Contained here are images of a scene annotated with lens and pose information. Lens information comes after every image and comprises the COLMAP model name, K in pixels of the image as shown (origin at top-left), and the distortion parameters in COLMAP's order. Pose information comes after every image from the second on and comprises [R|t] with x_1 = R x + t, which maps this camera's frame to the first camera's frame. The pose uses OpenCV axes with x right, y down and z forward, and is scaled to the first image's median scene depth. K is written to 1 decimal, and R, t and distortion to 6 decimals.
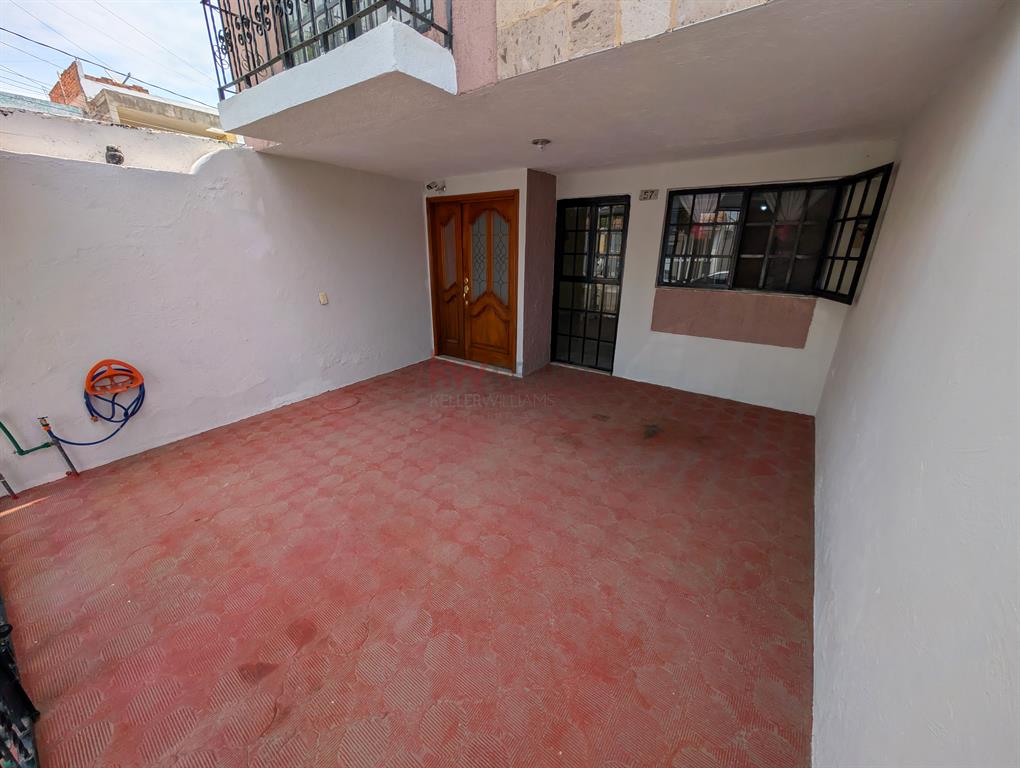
lens RADIAL K [[388.2, 0, 512.1], [0, 388.2, 384.3], [0, 0, 1]] dist [-0.002306, -0.000126]
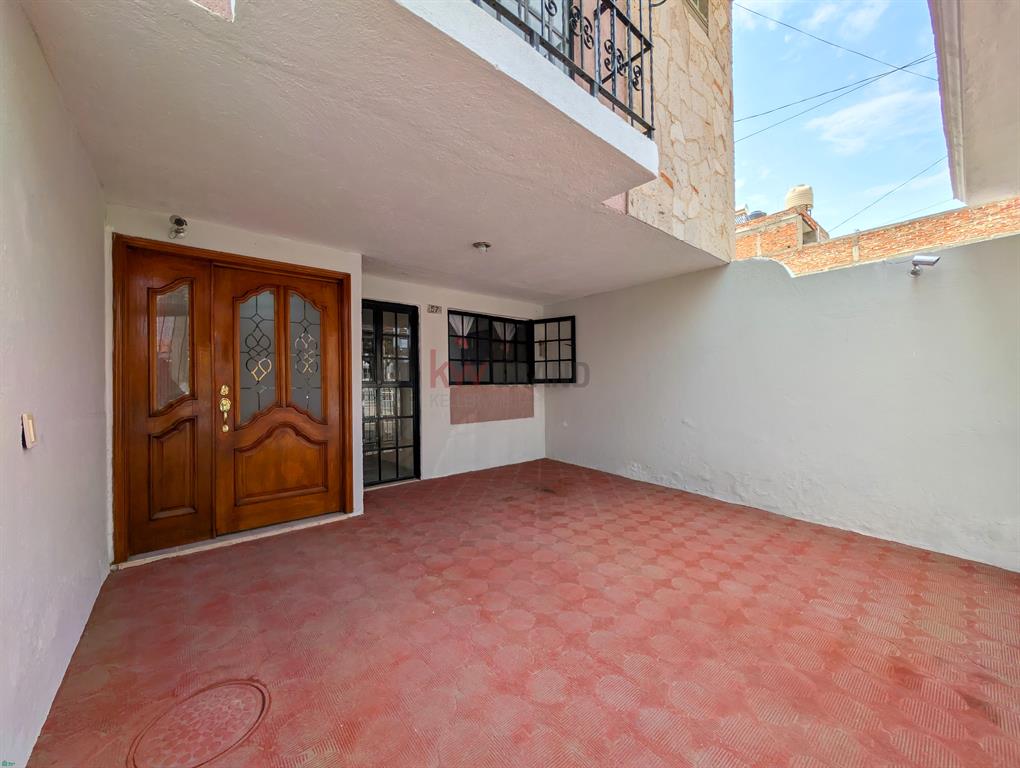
lens RADIAL K [[388.2, 0, 512.5], [0, 388.2, 380.8], [0, 0, 1]] dist [-0.002306, -0.000126]
pose [[0.237661, 0.004724, 0.971337, -0.766517], [0.340596, 0.936093, -0.087888, -0.114933], [-0.909677, 0.351721, 0.220863, 0.648795]]
